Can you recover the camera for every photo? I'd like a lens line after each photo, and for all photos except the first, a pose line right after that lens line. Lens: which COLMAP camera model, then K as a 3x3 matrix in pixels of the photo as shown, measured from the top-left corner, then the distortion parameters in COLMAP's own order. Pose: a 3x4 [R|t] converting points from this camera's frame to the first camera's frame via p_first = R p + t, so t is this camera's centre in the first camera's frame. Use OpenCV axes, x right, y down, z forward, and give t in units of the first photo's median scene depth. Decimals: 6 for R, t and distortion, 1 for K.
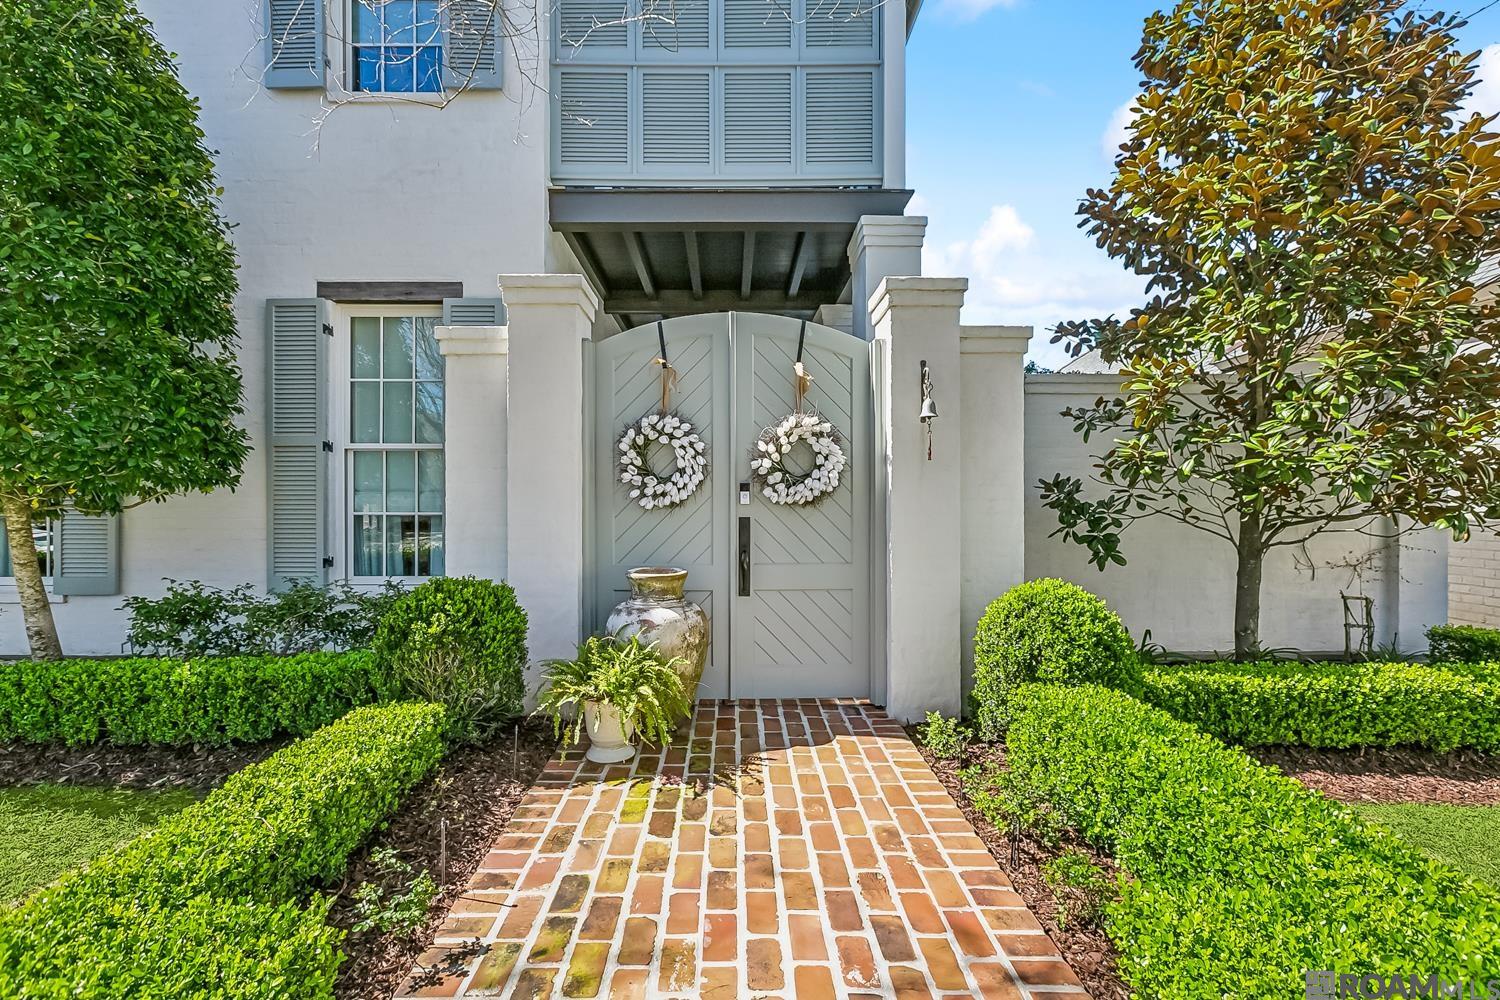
lens RADIAL K [[681.1, 0, 752.4], [0, 681.1, 501.8], [0, 0, 1]] dist [0.004096, 0.000530]
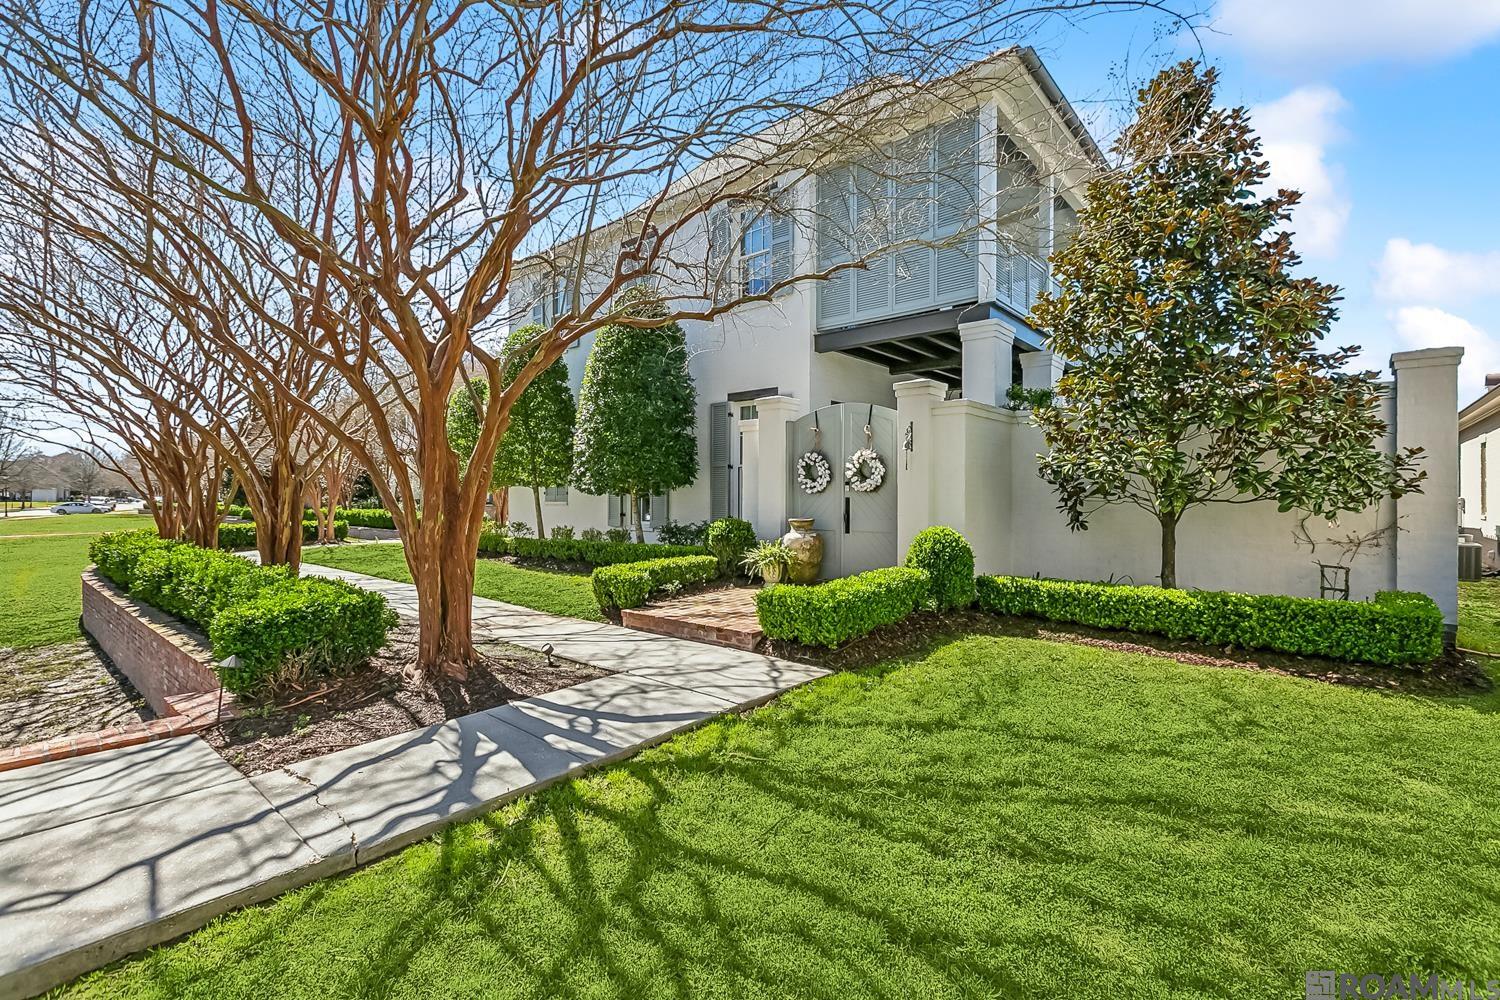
lens RADIAL K [[681.1, 0, 749.7], [0, 681.1, 498.0], [0, 0, 1]] dist [0.004096, 0.000530]
pose [[0.747978, 0.006154, -0.663695, 1.216487], [-0.004339, 0.999981, 0.004382, 0.016964], [0.663709, -0.000398, 0.747991, -0.850118]]
